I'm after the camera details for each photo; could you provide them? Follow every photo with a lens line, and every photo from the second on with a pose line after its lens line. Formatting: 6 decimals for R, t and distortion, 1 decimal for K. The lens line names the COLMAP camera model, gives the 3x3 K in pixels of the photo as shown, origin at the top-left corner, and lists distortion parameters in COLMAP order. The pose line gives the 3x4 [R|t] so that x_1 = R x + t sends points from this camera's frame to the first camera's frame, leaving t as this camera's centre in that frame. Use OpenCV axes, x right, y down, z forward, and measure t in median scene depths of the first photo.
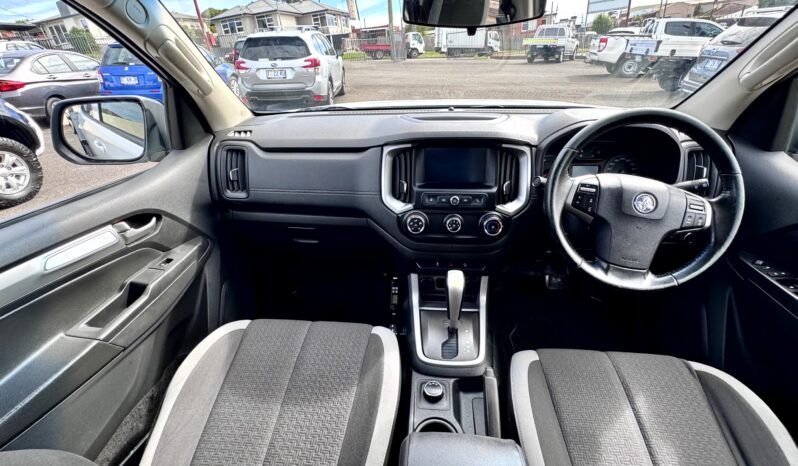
lens RADIAL K [[353.3, 0, 399.0], [0, 353.3, 233.0], [0, 0, 1]] dist [-0.000366, 0.000072]
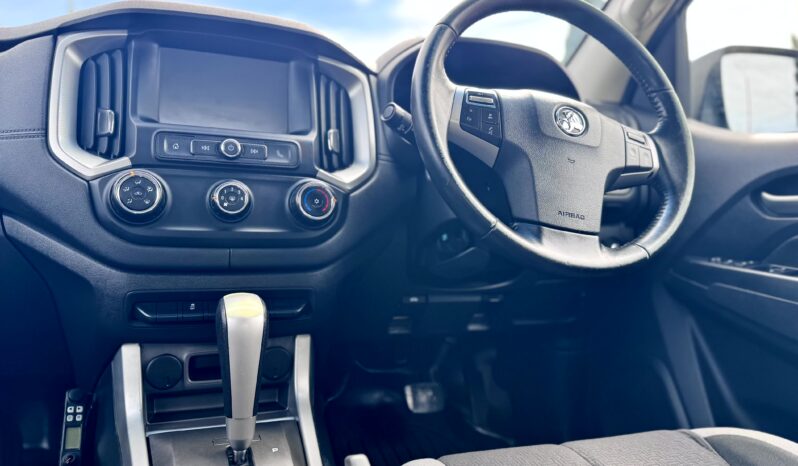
lens RADIAL K [[613.0, 0, 399.0], [0, 613.0, 233.0], [0, 0, 1]] dist [0.194772, -0.372493]
pose [[0.891832, 0.025399, 0.451654, -0.011448], [0.139717, 0.934142, -0.328417, 0.309058], [-0.430251, 0.355996, 0.829549, 0.267906]]
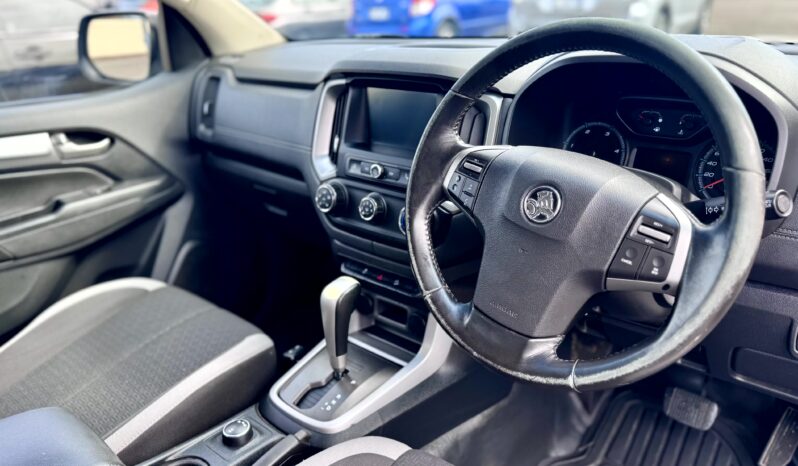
lens RADIAL K [[613.0, 0, 399.0], [0, 613.0, 233.0], [0, 0, 1]] dist [0.194772, -0.372493]
pose [[0.803182, 0.200046, -0.561142, 0.830649], [-0.241685, 0.970355, -0.000003, 0.006749], [0.544506, 0.135622, 0.827720, 0.120192]]
